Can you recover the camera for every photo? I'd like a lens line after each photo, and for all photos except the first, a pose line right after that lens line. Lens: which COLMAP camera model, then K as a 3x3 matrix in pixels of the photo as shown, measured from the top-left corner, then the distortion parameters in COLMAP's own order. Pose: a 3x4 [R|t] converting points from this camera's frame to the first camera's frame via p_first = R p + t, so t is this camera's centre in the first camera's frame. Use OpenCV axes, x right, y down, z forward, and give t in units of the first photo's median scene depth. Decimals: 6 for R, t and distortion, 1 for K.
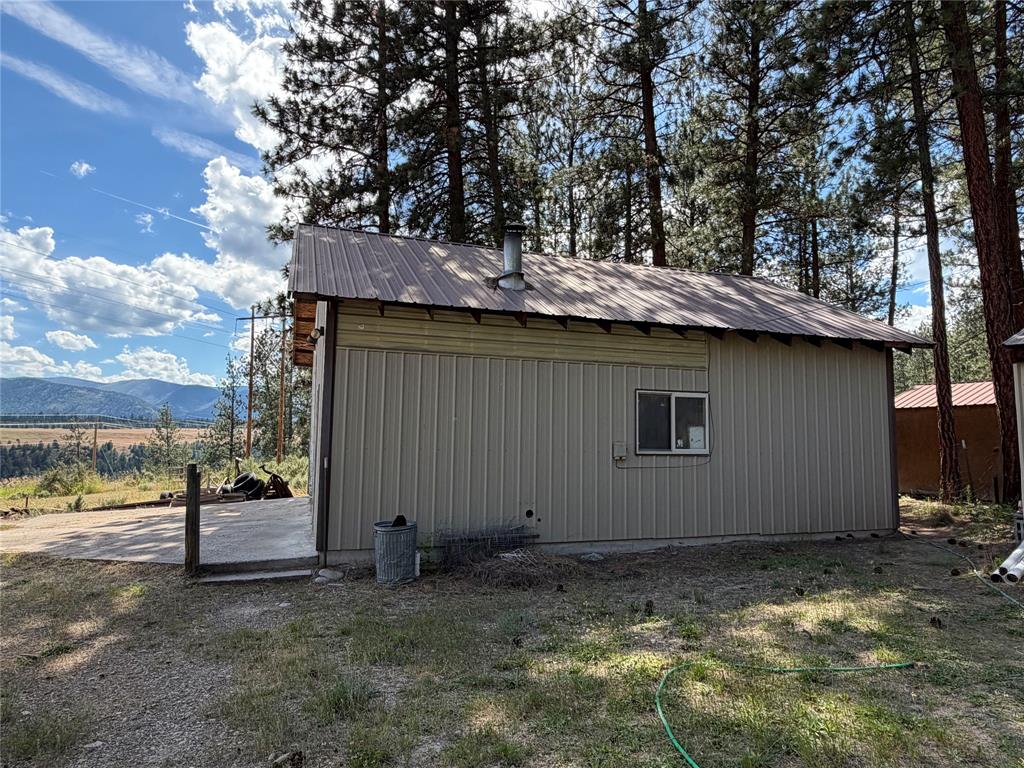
lens RADIAL K [[627.5, 0, 512.0], [0, 627.5, 384.7], [0, 0, 1]] dist [0.001443, 0.001116]
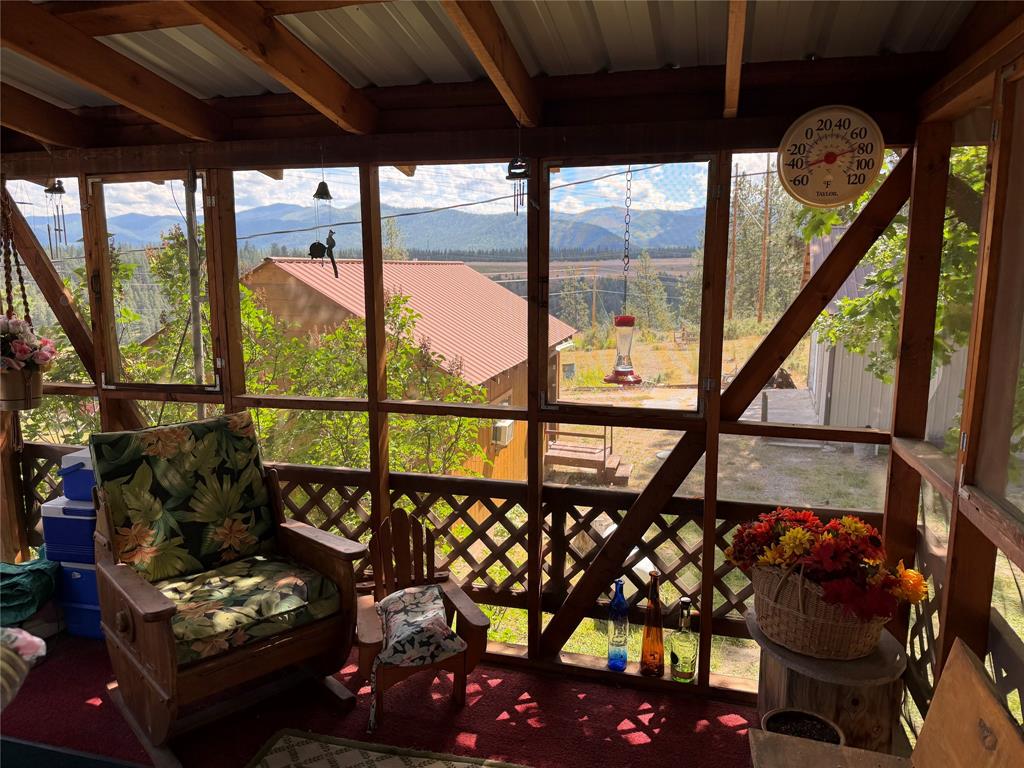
lens RADIAL K [[733.9, 0, 511.5], [0, 733.9, 384.4], [0, 0, 1]] dist [0.068965, -0.061784]
pose [[0.793710, 0.084043, -0.602463, 0.335628], [0.066131, 0.972618, 0.222802, -0.521736], [0.604692, -0.216681, 0.766418, -1.477049]]
